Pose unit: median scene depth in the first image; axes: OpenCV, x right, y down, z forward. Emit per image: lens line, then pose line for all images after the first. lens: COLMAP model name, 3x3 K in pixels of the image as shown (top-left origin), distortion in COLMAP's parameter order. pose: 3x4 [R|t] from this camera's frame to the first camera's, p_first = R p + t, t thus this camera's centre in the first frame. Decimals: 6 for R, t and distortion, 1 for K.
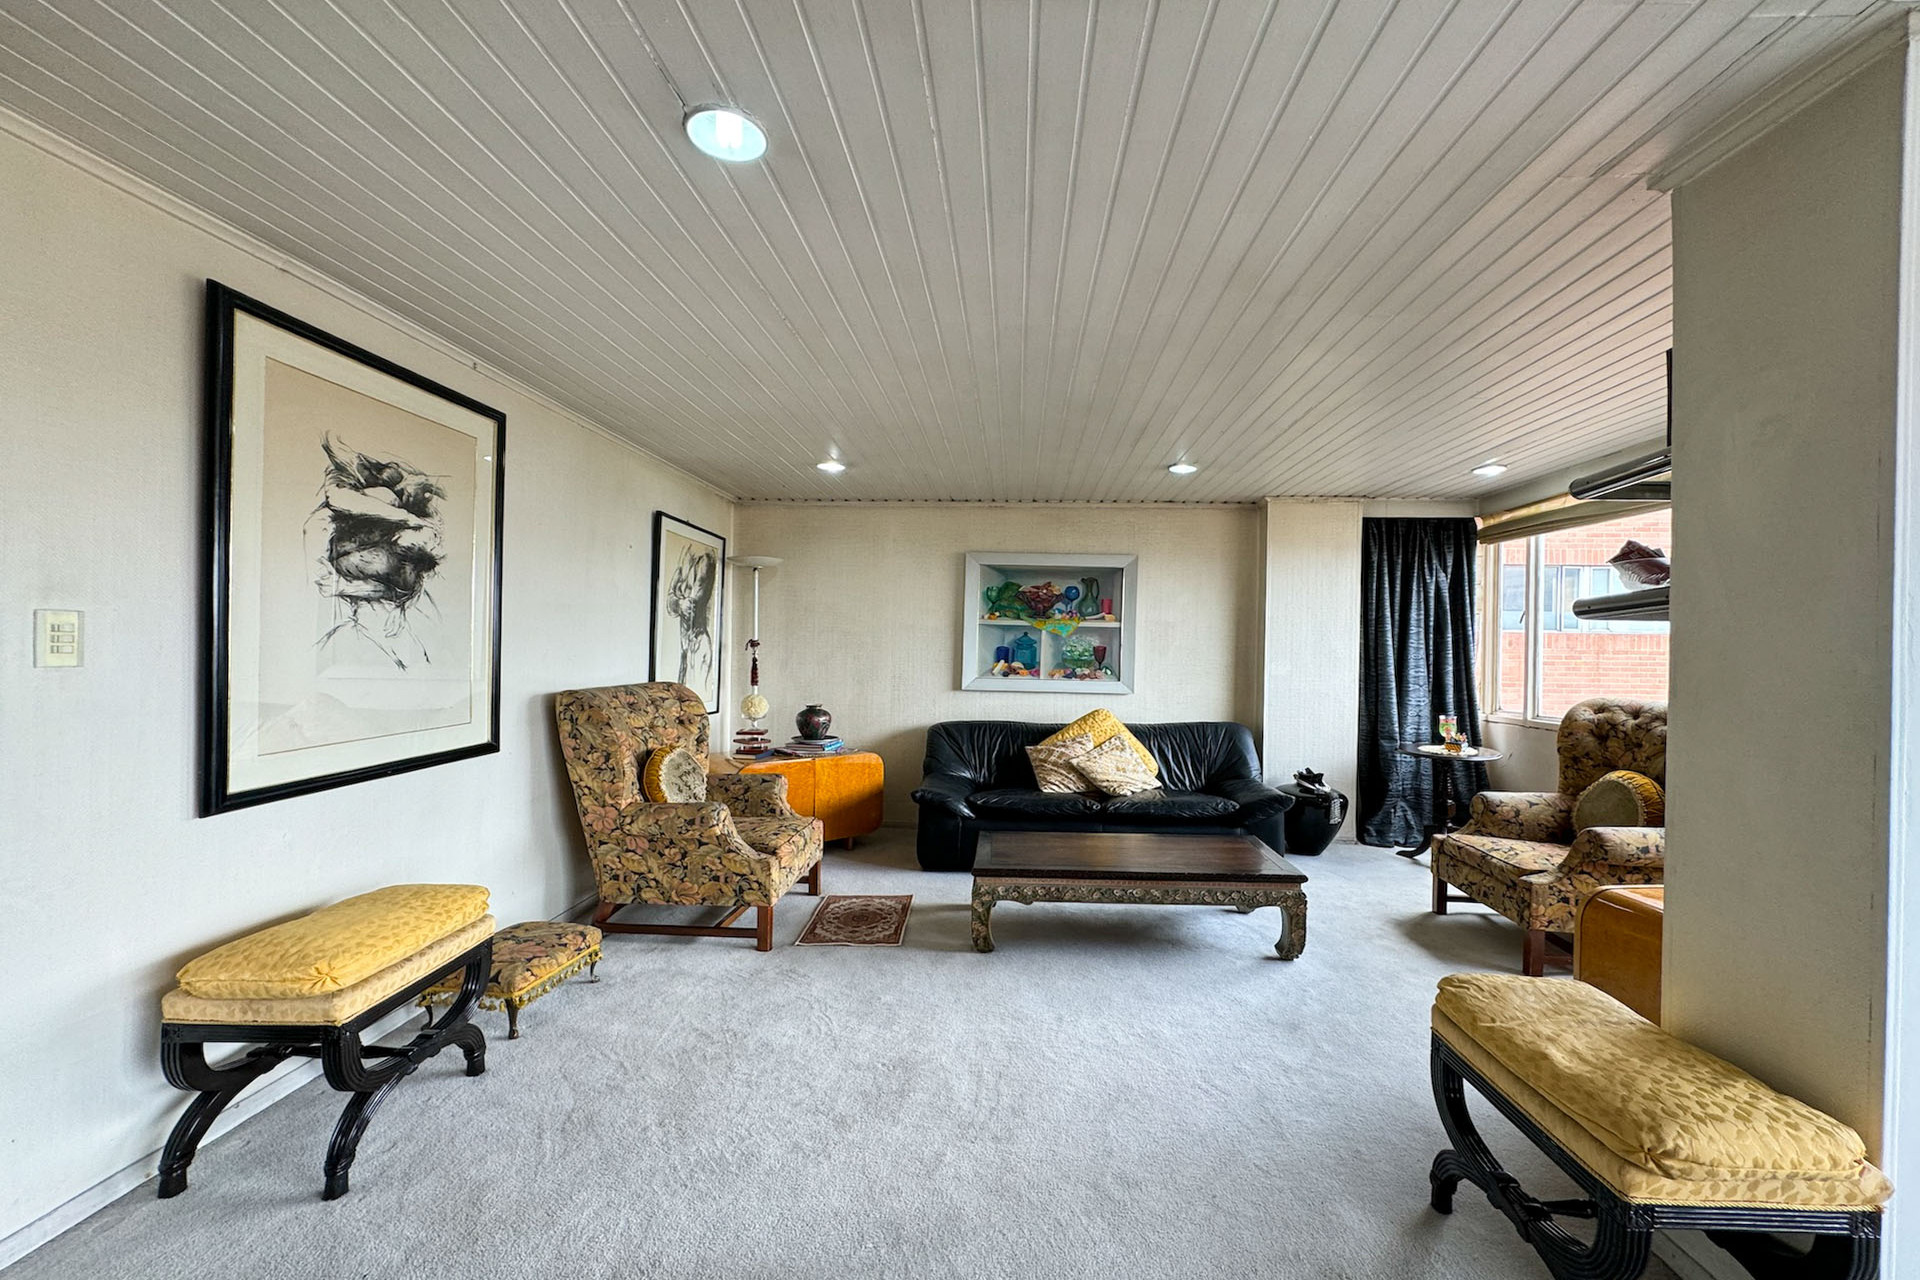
lens RADIAL K [[784.5, 0, 978.9], [0, 784.5, 641.7], [0, 0, 1]] dist [-0.000294, -0.000444]
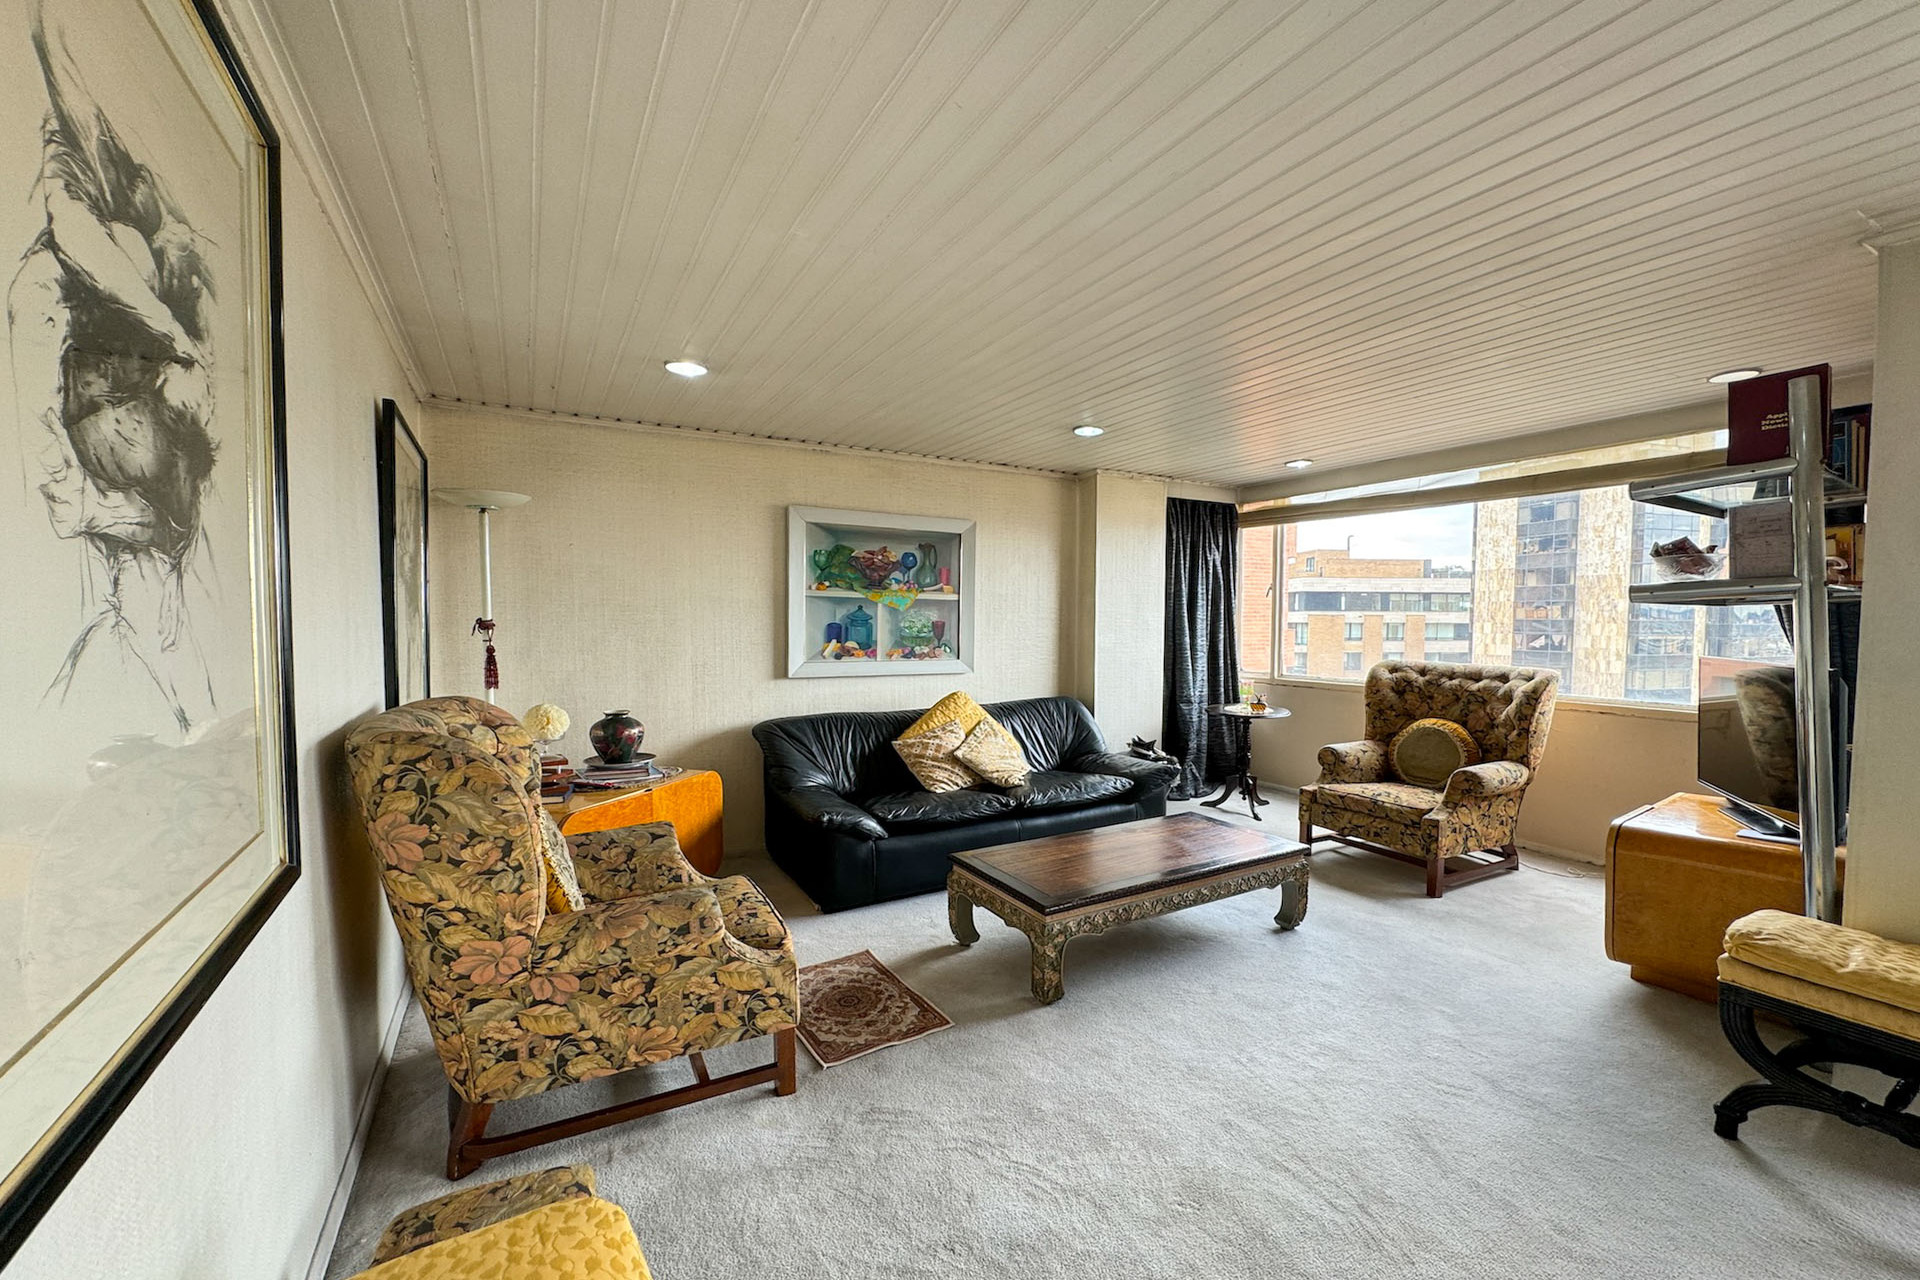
lens RADIAL K [[784.5, 0, 963.8], [0, 784.5, 652.9], [0, 0, 1]] dist [-0.000294, -0.000444]
pose [[0.840171, -0.036705, 0.541078, -0.432476], [0.004317, 0.998128, 0.061006, -0.017475], [-0.542305, -0.048919, 0.838757, 0.328944]]
